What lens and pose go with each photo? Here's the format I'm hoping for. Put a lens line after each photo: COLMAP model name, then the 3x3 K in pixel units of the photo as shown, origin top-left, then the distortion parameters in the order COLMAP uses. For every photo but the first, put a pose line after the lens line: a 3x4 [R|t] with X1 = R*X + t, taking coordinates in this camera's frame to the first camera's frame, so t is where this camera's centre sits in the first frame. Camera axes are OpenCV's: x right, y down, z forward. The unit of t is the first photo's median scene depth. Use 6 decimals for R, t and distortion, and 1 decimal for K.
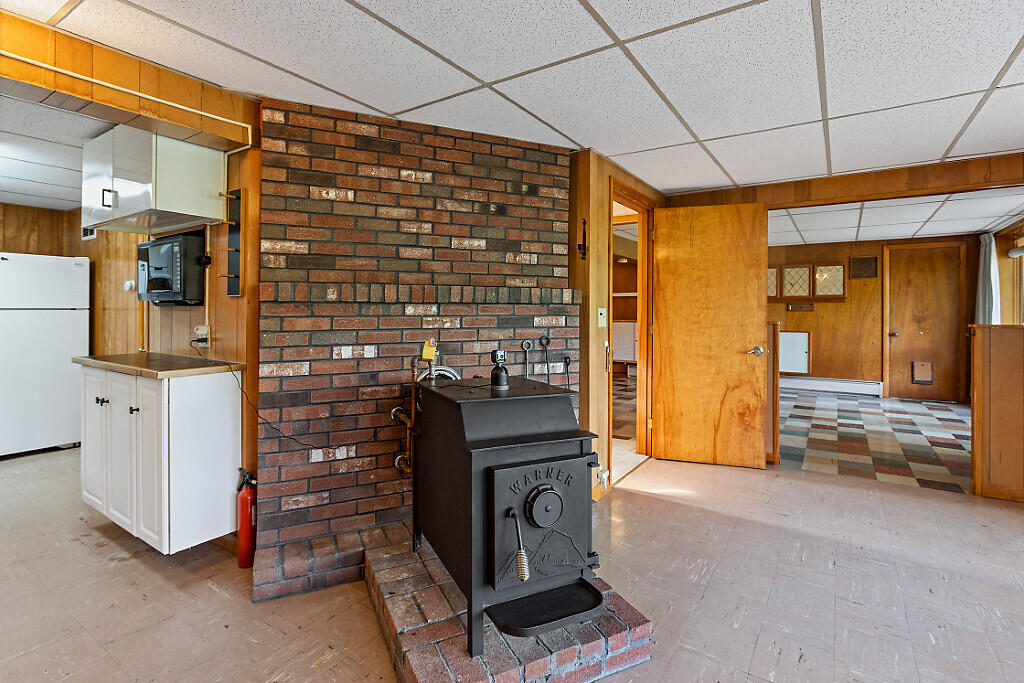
lens RADIAL K [[489.9, 0, 506.1], [0, 489.9, 308.5], [0, 0, 1]] dist [-0.001705, -0.001189]
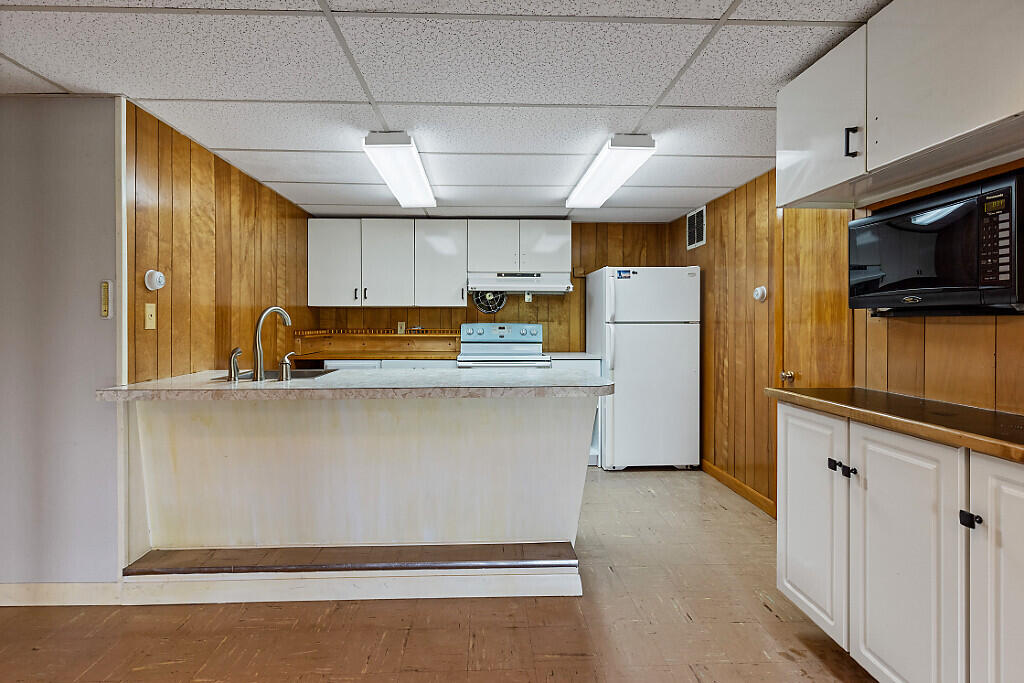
lens RADIAL K [[489.9, 0, 509.0], [0, 489.9, 322.5], [0, 0, 1]] dist [-0.001705, -0.001189]
pose [[0.603257, -0.000890, -0.797546, -0.508645], [0.001599, 0.999999, 0.000093, 0.001429], [0.797545, -0.001332, 0.603258, 0.242585]]
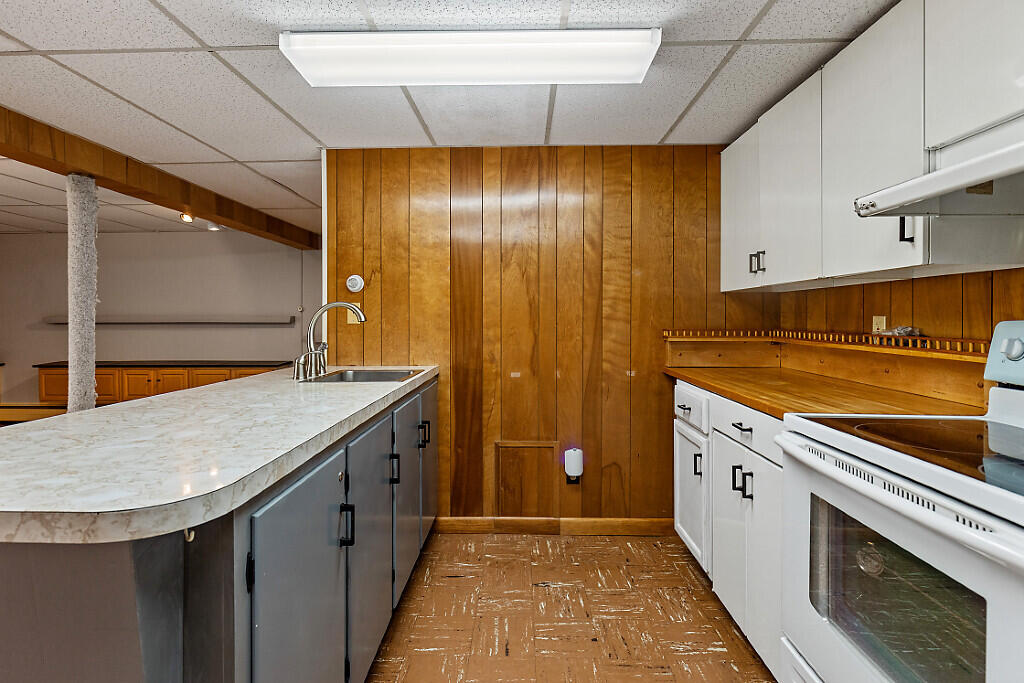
lens RADIAL K [[489.9, 0, 512.0], [0, 489.9, 317.5], [0, 0, 1]] dist [-0.001705, -0.001189]
pose [[-0.843181, -0.000438, -0.537629, -1.206949], [0.001031, 0.999997, -0.002431, 0.001883], [0.537628, -0.002604, -0.843178, 1.211904]]
